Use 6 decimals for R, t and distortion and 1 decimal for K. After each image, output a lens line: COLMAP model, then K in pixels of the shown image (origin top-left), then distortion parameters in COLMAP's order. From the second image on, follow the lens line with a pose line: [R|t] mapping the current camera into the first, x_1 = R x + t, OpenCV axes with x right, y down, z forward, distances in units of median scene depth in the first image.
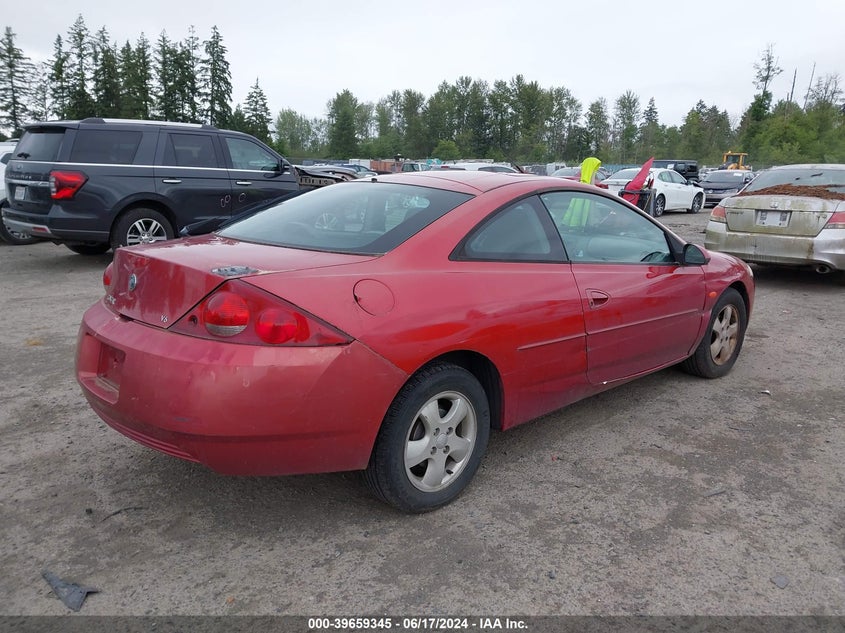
lens RADIAL K [[660.5, 0, 426.2], [0, 660.5, 316.4], [0, 0, 1]] dist [0.003434, 0.005422]
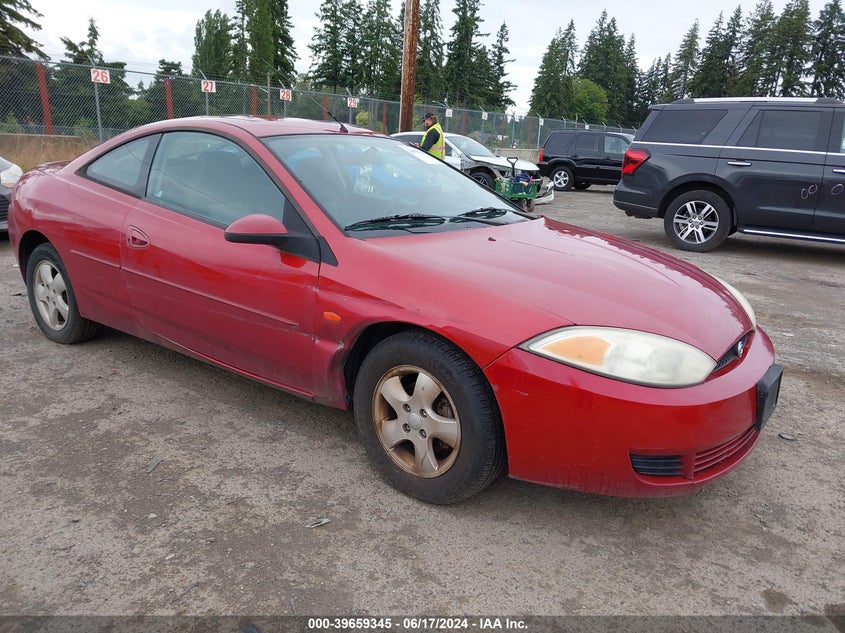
lens RADIAL K [[660.5, 0, 426.2], [0, 660.5, 316.4], [0, 0, 1]] dist [0.003434, 0.005422]
pose [[0.157599, 0.242993, -0.957140, 0.484755], [-0.250493, 0.947388, 0.199272, -0.081534], [0.955205, 0.208352, 0.210175, 0.456970]]
